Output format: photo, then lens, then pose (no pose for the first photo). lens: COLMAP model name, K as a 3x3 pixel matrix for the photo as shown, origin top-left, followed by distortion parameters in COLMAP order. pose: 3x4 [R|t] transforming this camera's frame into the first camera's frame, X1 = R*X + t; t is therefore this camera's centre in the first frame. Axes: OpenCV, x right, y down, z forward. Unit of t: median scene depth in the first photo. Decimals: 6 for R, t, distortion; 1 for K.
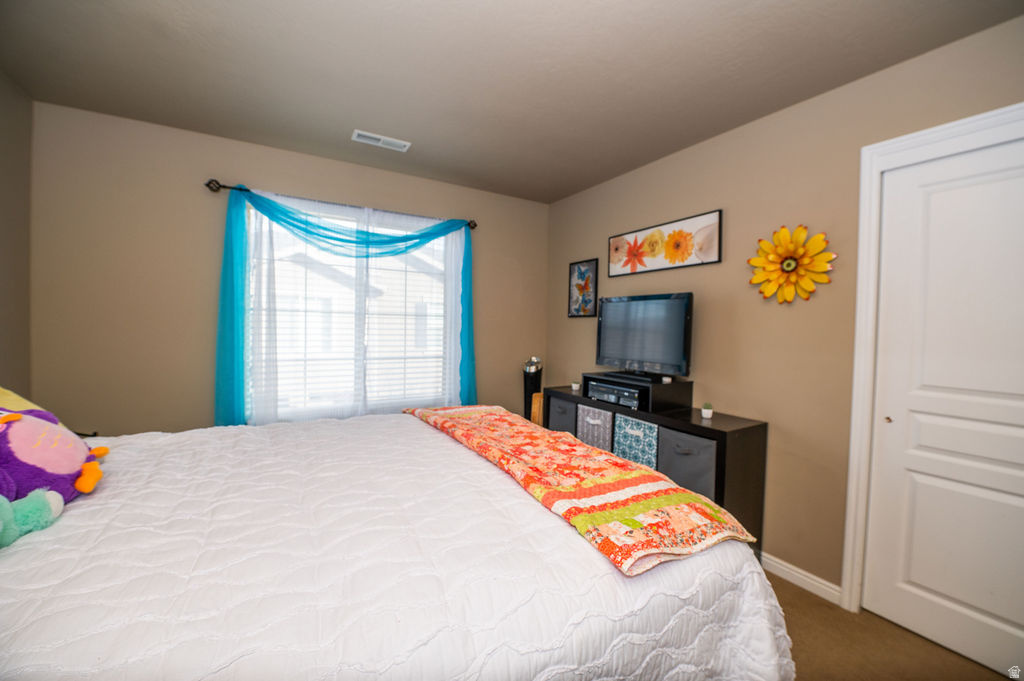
lens RADIAL K [[405.1, 0, 512.5], [0, 405.1, 337.8], [0, 0, 1]] dist [-0.016931, -0.000783]
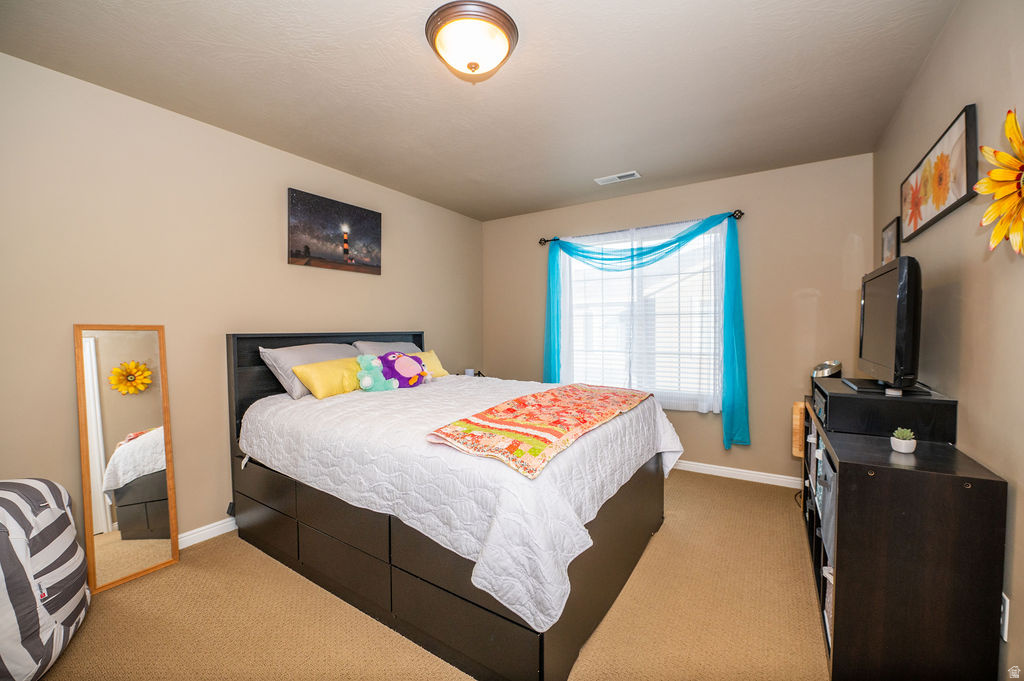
lens RADIAL K [[405.1, 0, 512.5], [0, 405.1, 337.8], [0, 0, 1]] dist [-0.016931, -0.000783]
pose [[0.445567, -0.000099, -0.895248, 0.588264], [-0.013435, 0.999887, -0.006798, 0.025502], [0.895148, 0.015057, 0.445515, 0.126959]]
